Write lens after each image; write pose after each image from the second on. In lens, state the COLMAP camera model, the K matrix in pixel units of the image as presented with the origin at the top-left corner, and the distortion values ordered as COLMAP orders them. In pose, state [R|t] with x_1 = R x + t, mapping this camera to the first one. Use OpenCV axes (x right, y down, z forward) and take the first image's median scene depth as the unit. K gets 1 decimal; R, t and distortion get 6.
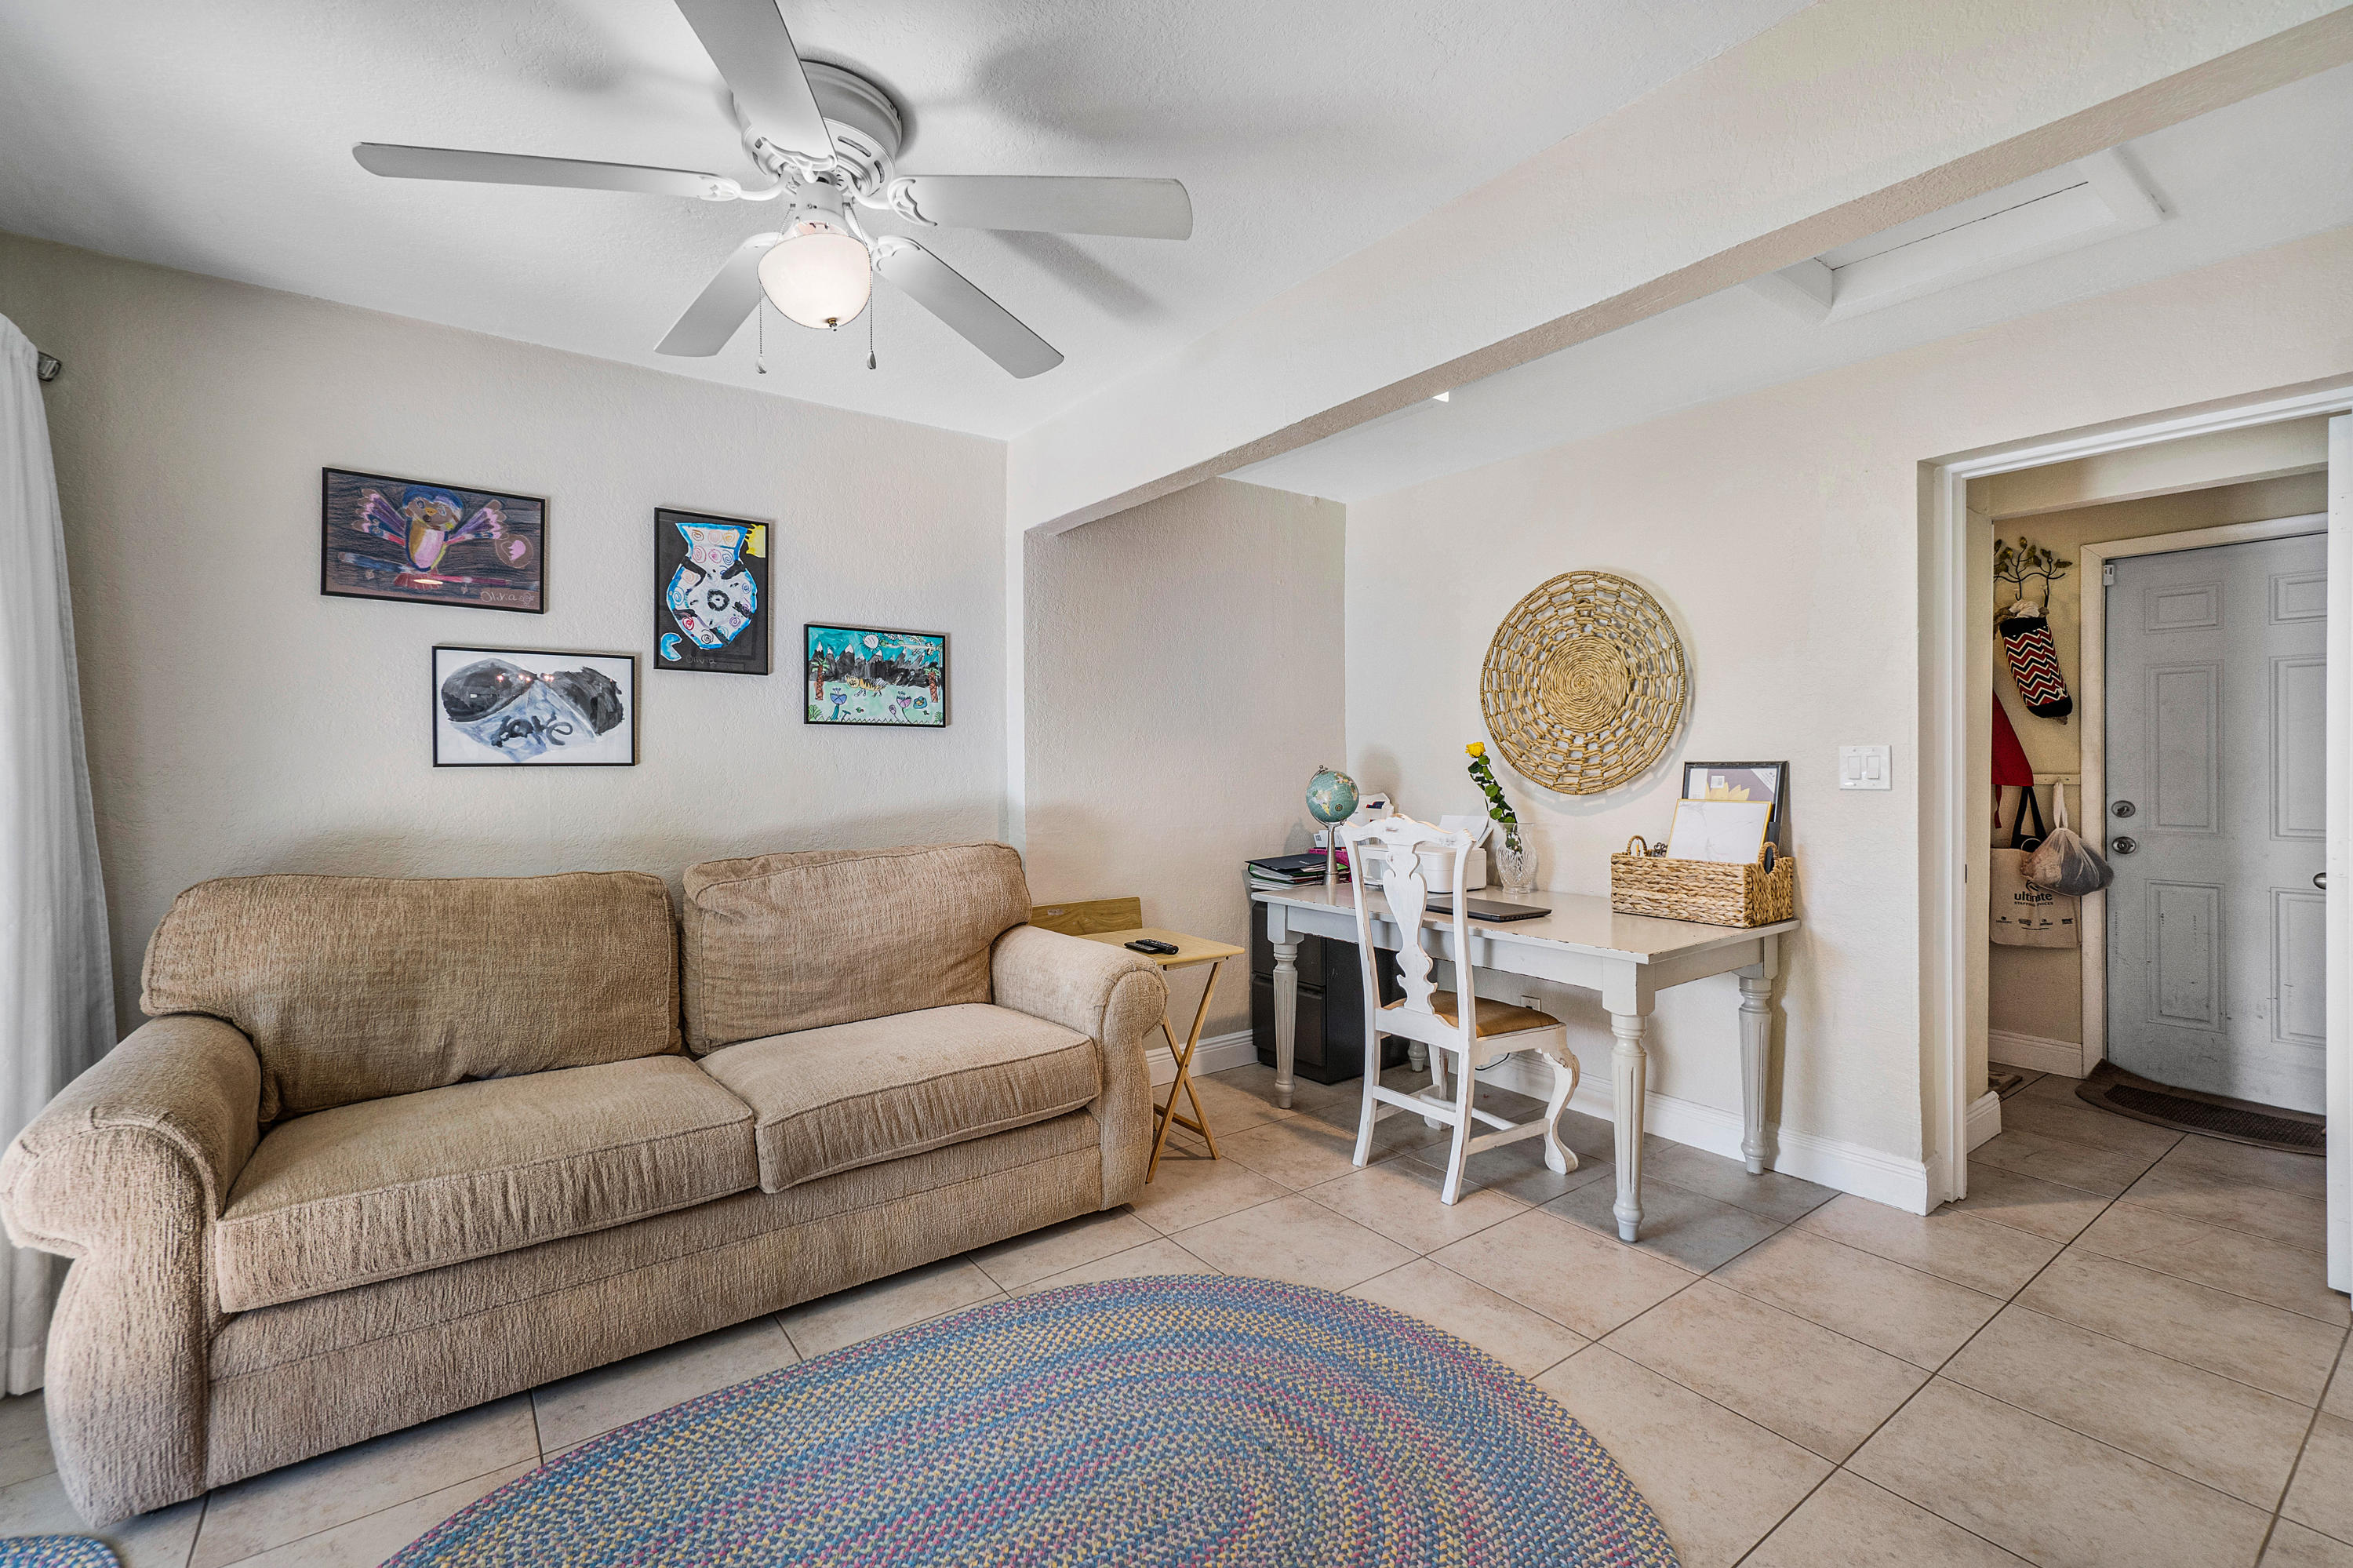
lens RADIAL K [[1028.7, 0, 1195.5], [0, 1028.7, 771.7], [0, 0, 1]] dist [-0.002939, 0.001163]
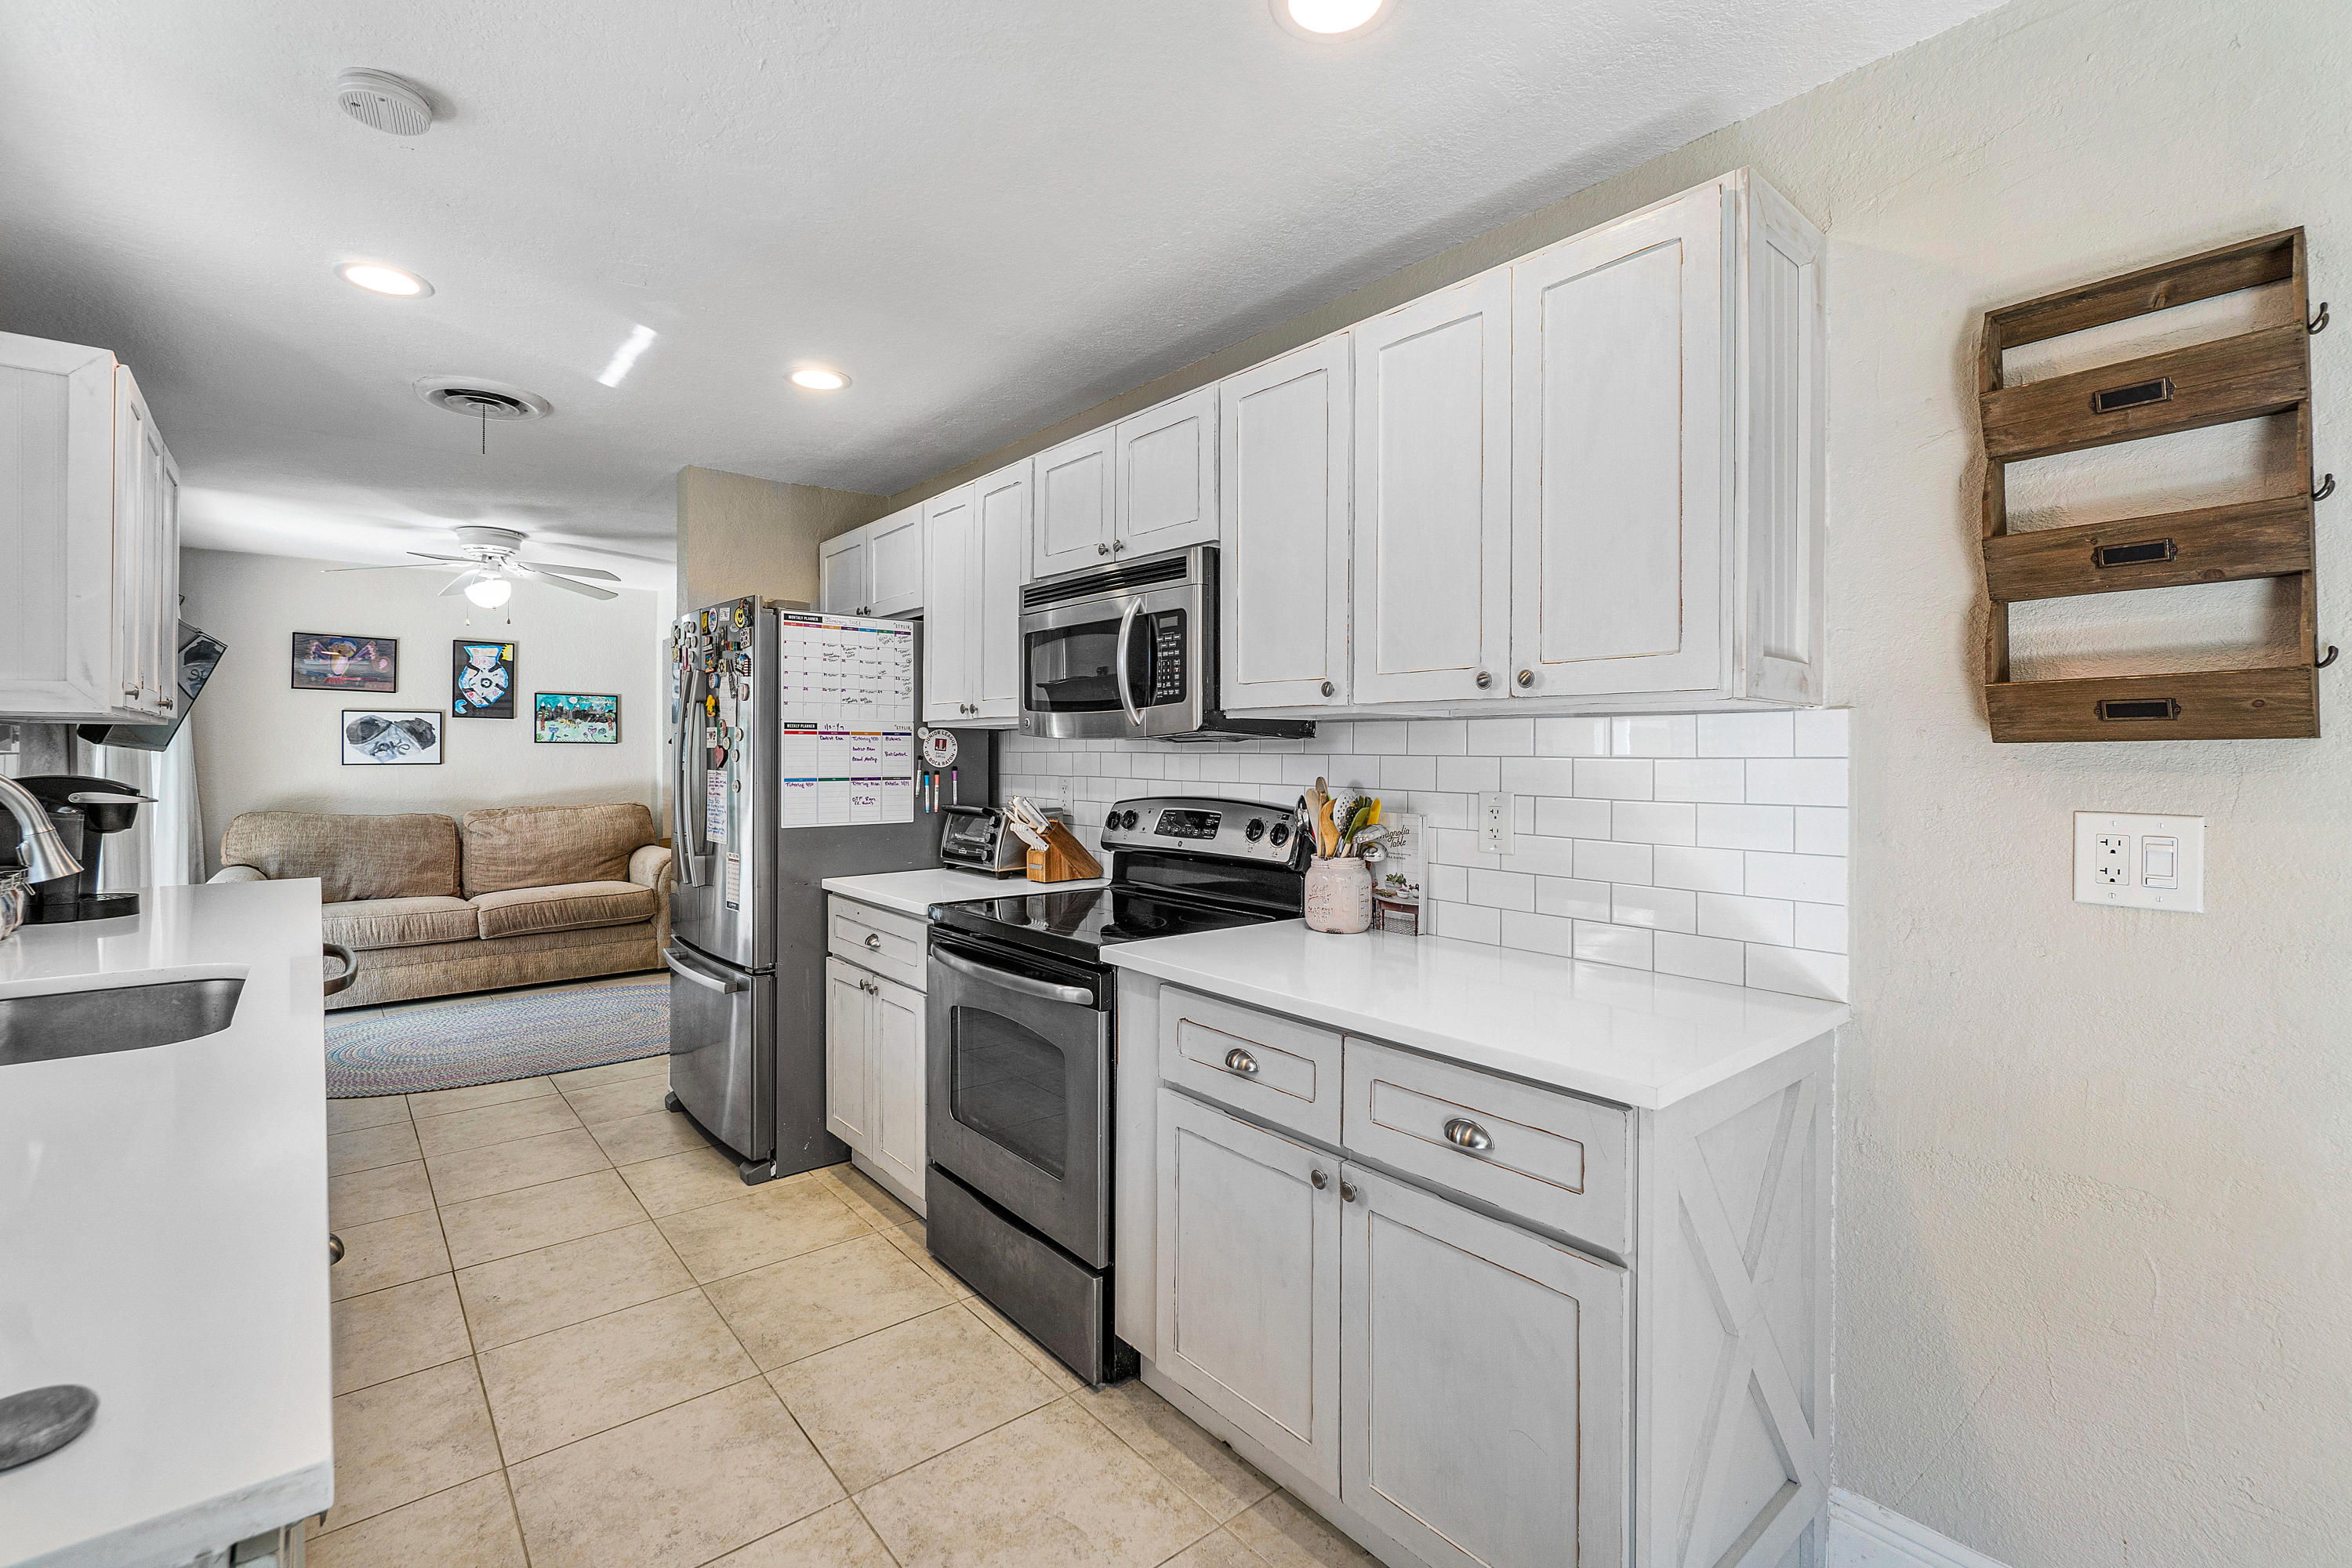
lens RADIAL K [[1028.3, 0, 1168.4], [0, 1028.3, 753.1], [0, 0, 1]] dist [-0.002939, 0.001163]
pose [[0.998722, 0.002939, 0.050464, 0.844525], [-0.002577, 0.999970, -0.007251, -0.017628], [-0.050484, 0.007112, 0.998700, -1.186995]]
